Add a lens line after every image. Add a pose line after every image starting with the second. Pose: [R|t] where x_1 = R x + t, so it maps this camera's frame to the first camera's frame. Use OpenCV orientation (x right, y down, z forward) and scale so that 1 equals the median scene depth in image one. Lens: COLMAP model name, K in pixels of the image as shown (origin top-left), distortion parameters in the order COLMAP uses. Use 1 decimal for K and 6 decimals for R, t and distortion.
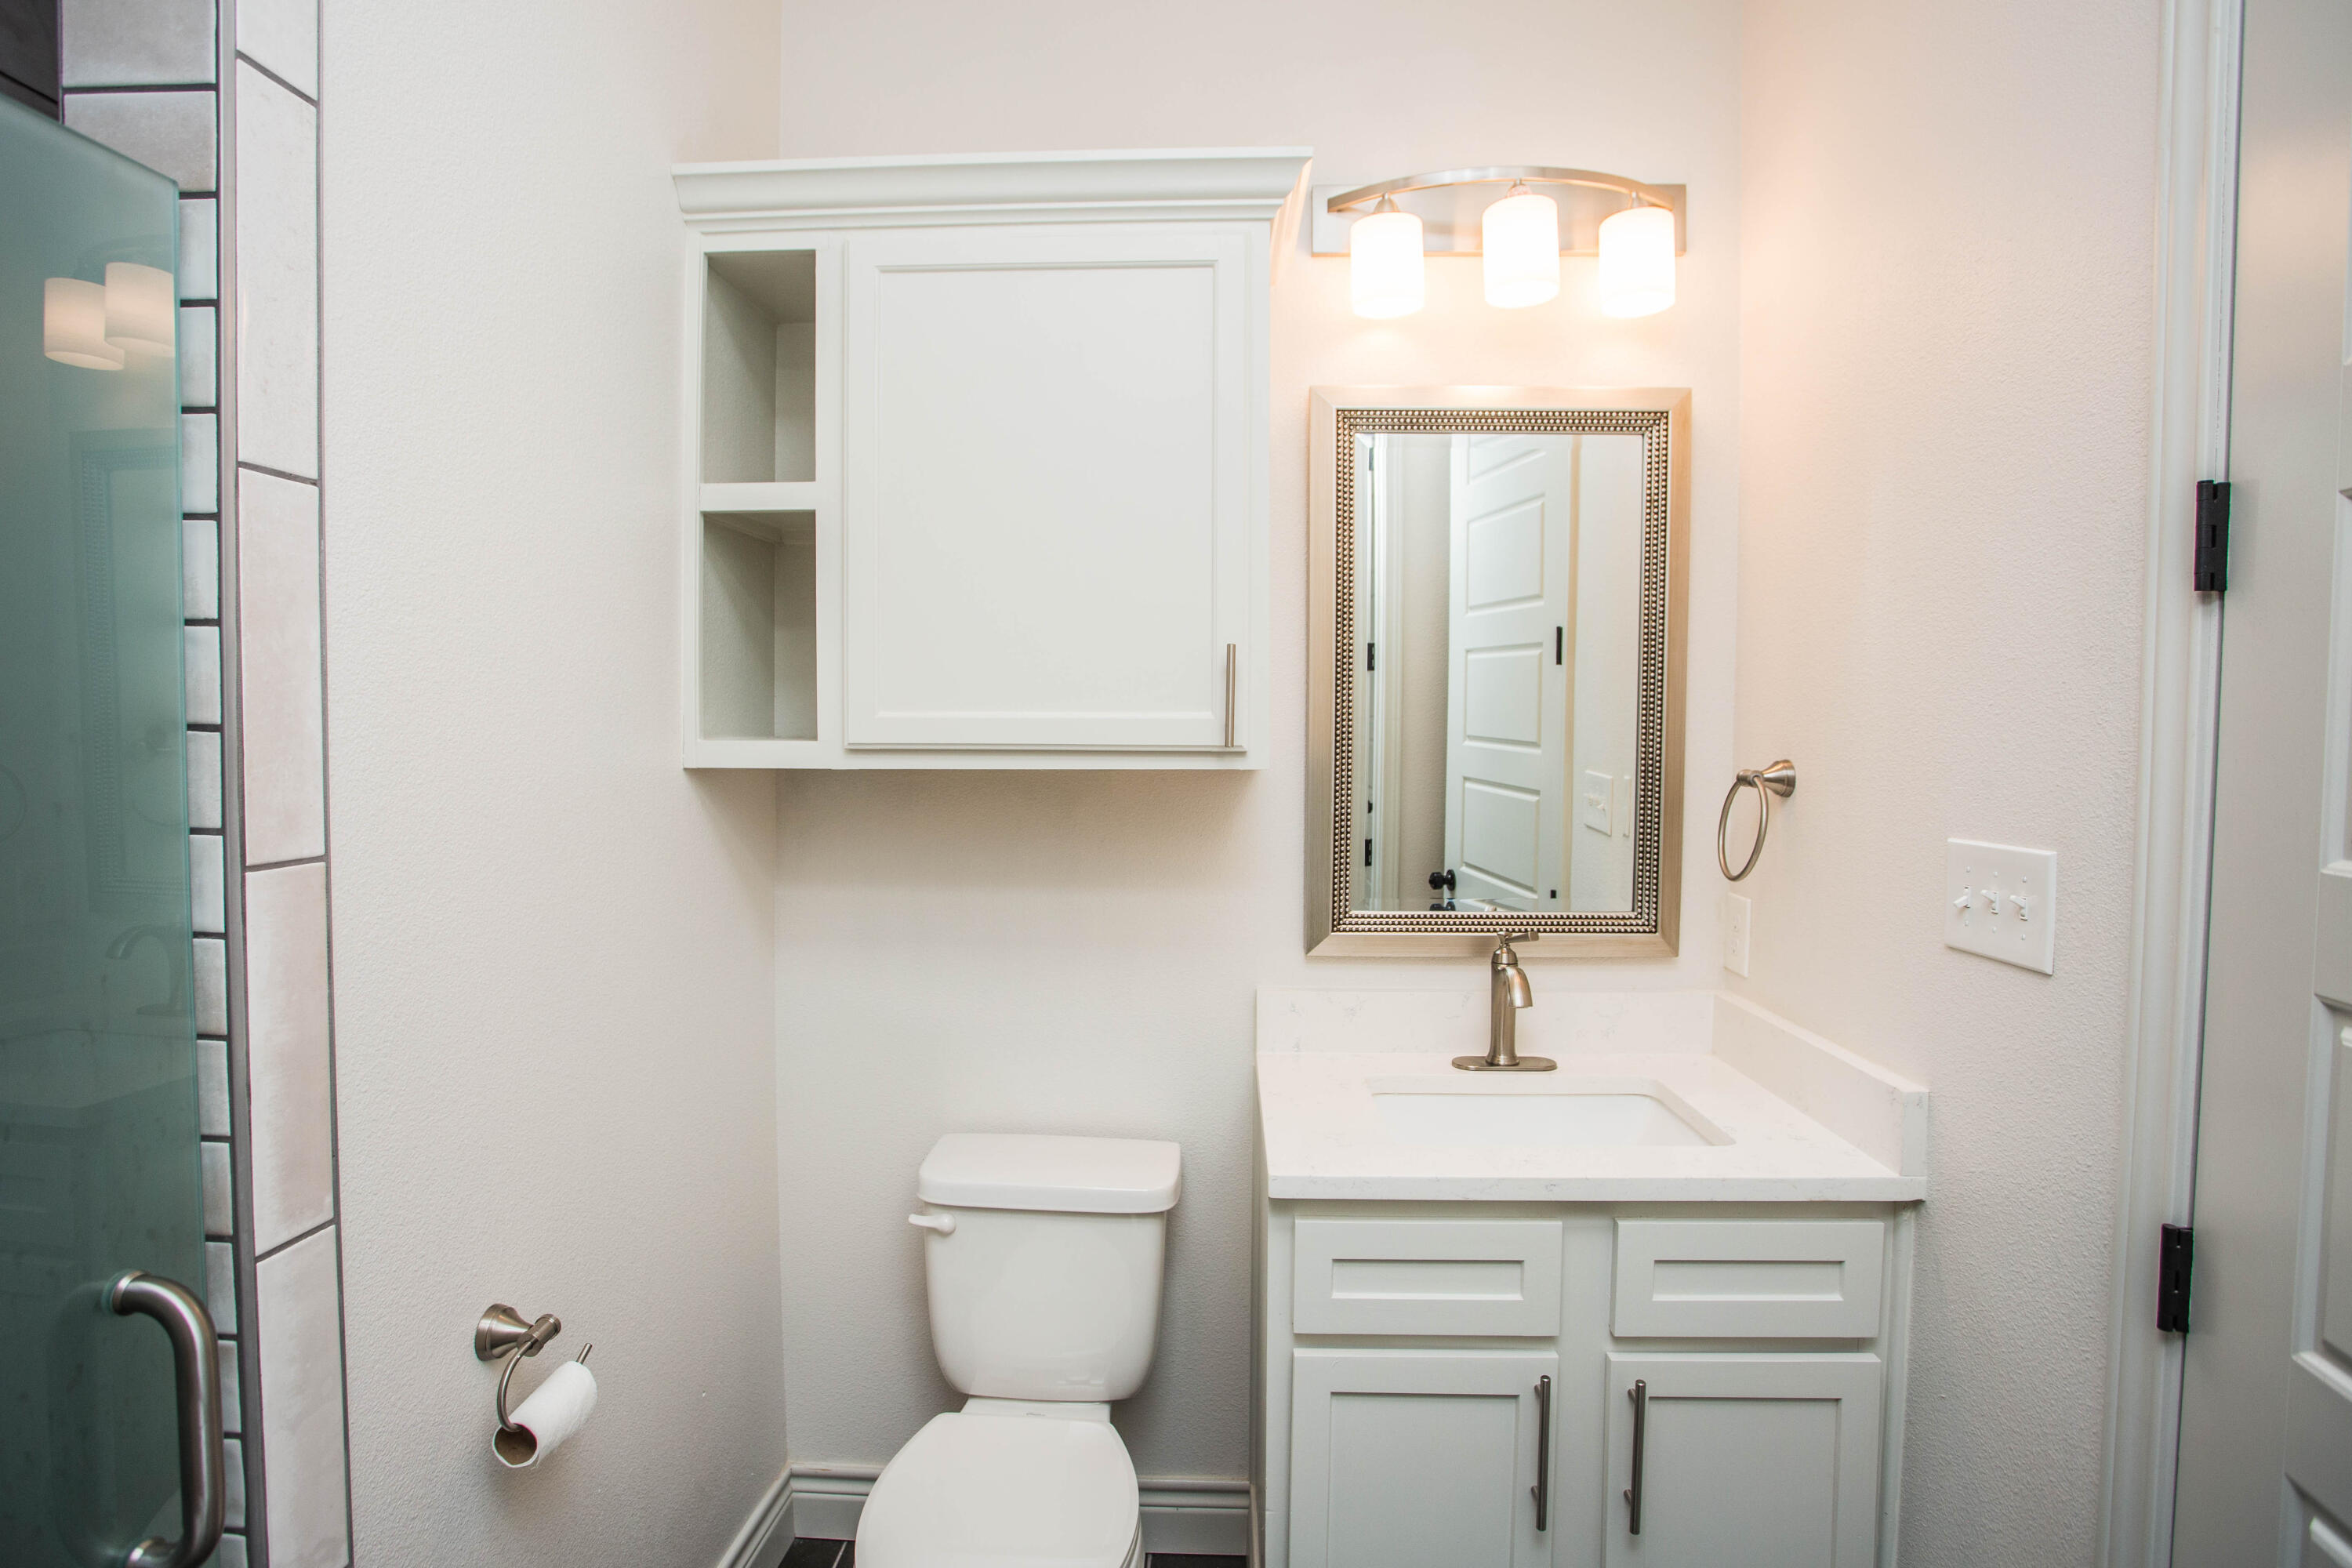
lens RADIAL K [[1164.2, 0, 1177.2], [0, 1164.2, 775.8], [0, 0, 1]] dist [-0.065603, 0.028809]
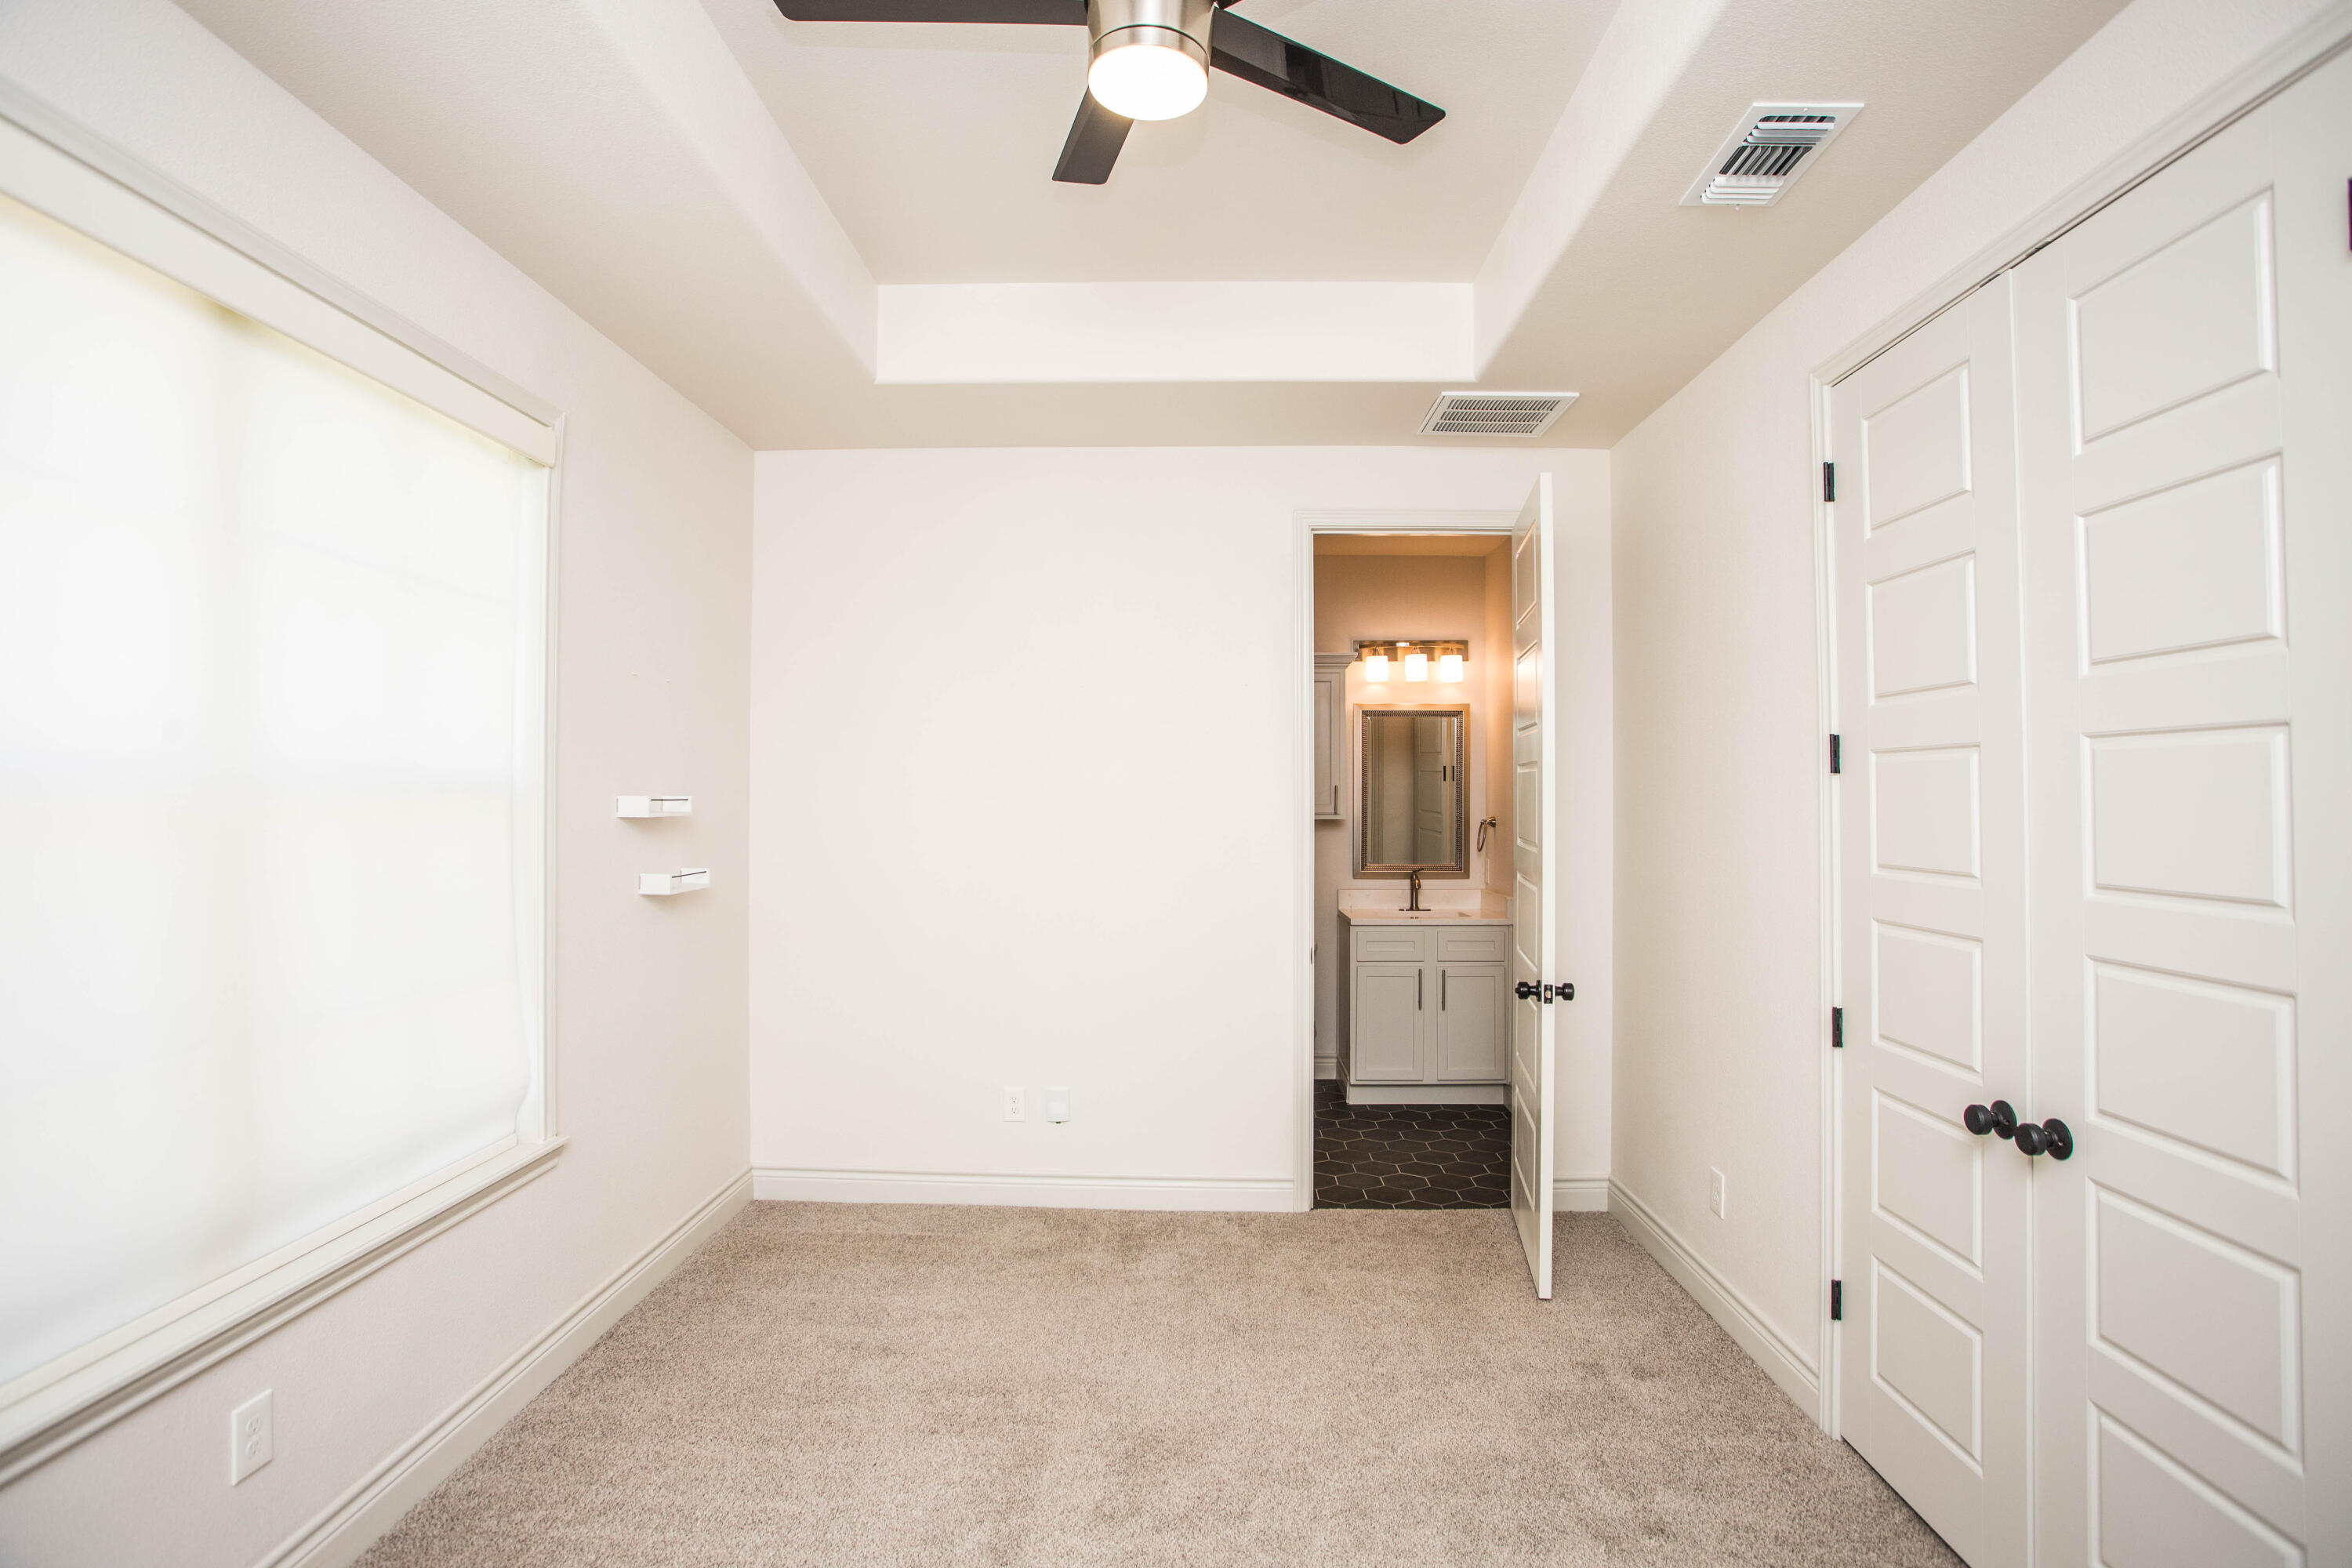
lens RADIAL K [[1164.2, 0, 1177.2], [0, 1164.2, 775.8], [0, 0, 1]] dist [-0.065603, 0.028809]
pose [[0.999793, -0.003284, 0.020085, -0.454771], [0.004357, 0.998552, -0.053626, 0.044015], [-0.019880, 0.053702, 0.998359, -2.290661]]
